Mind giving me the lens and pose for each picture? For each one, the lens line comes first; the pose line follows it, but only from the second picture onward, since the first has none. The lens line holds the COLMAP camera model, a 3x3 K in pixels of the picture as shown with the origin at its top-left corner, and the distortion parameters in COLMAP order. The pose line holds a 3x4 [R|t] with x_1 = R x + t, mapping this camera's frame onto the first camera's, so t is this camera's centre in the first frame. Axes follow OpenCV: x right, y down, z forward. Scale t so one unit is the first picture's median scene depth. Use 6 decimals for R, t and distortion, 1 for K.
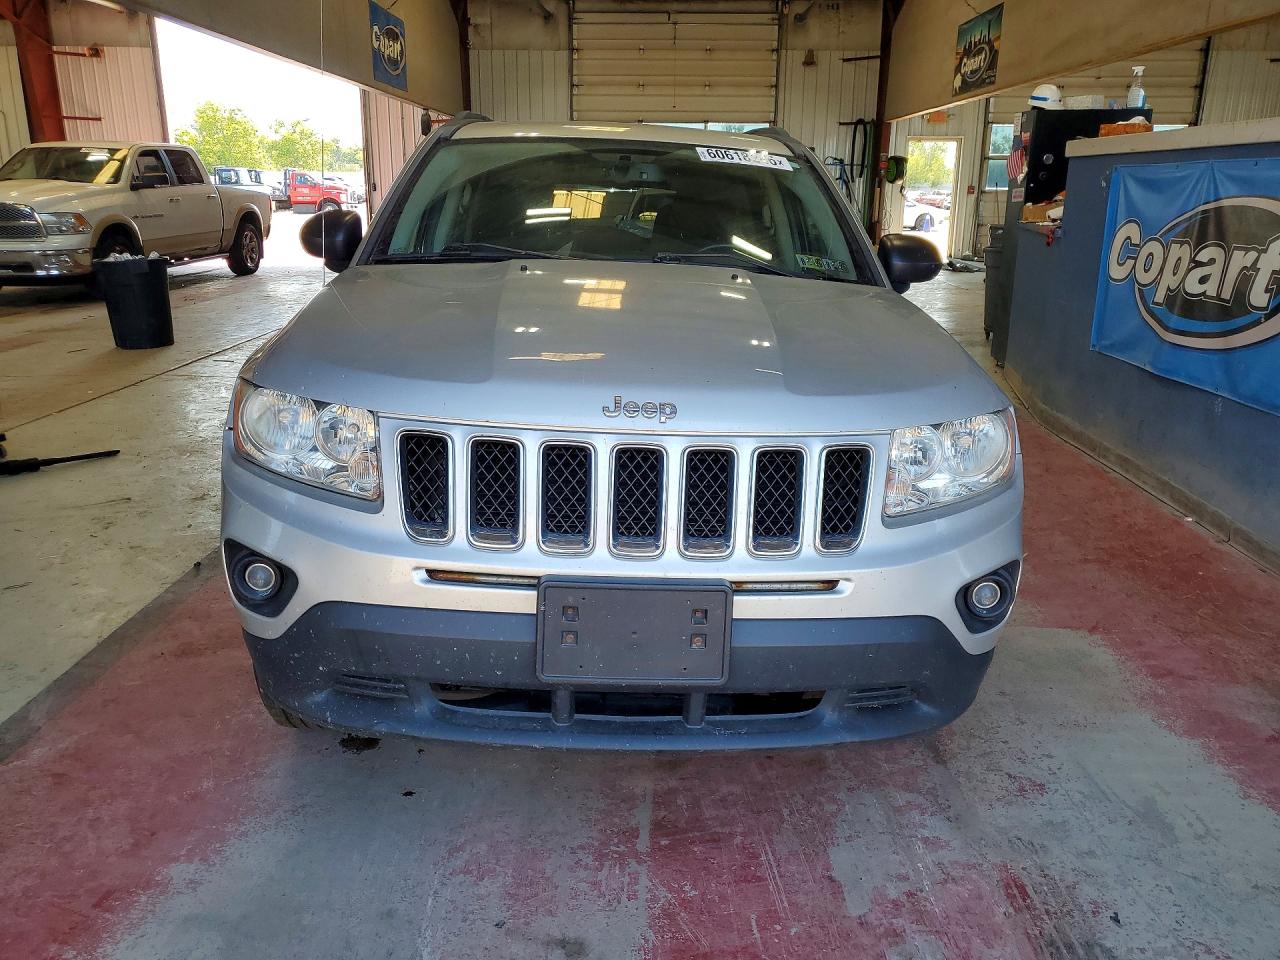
lens RADIAL K [[983.0, 0, 640.2], [0, 983.0, 500.7], [0, 0, 1]] dist [0.011241, 0.006639]
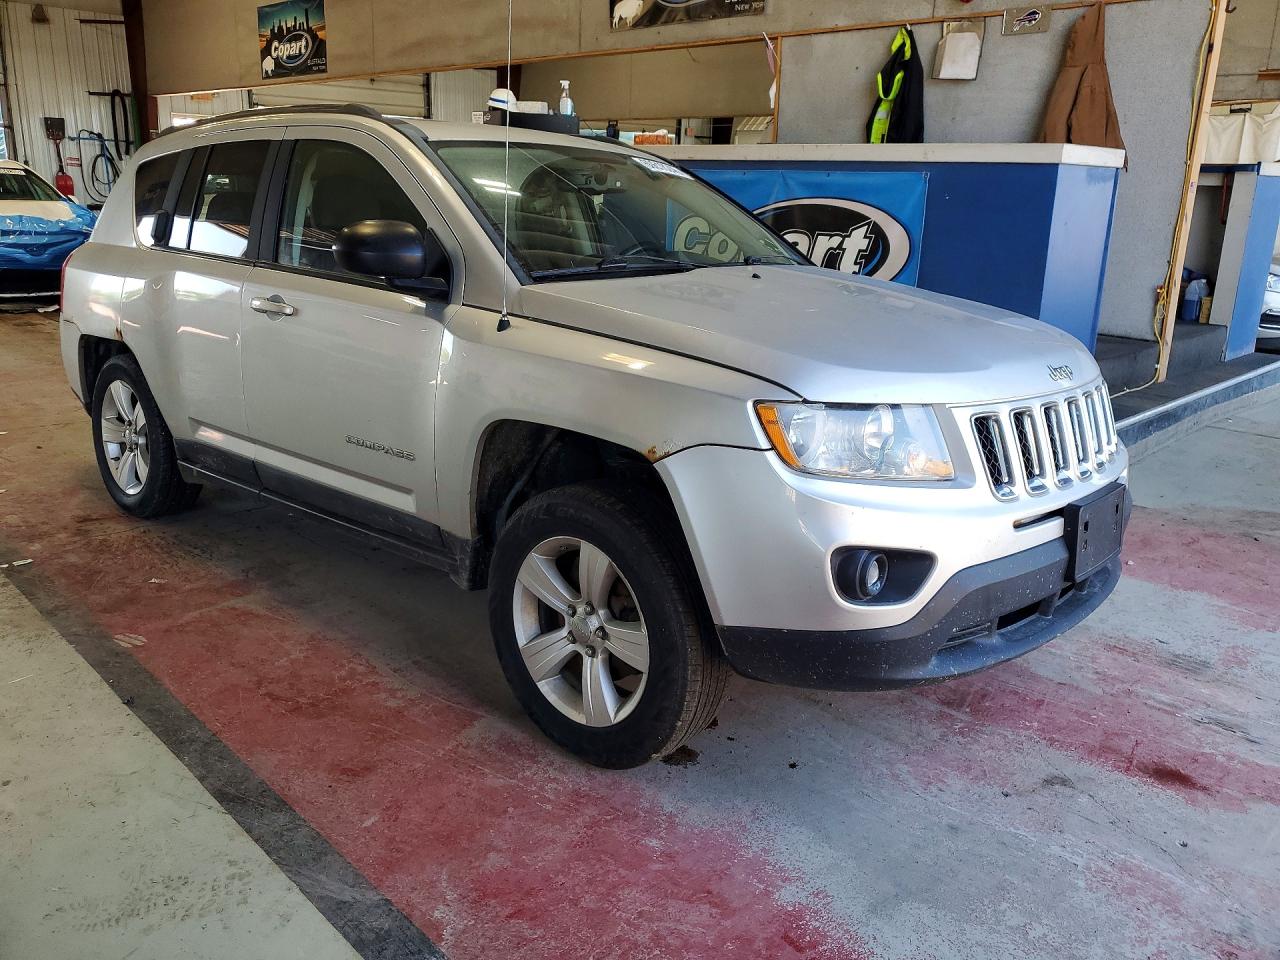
lens RADIAL K [[994.5, 0, 640.0], [0, 994.5, 480.0], [0, 0, 1]] dist [0.002507, 0.013287]
pose [[0.701869, -0.195757, 0.684879, -0.203780], [0.196169, 0.977436, 0.078343, -0.024853], [-0.684761, 0.079366, 0.724433, 0.059001]]
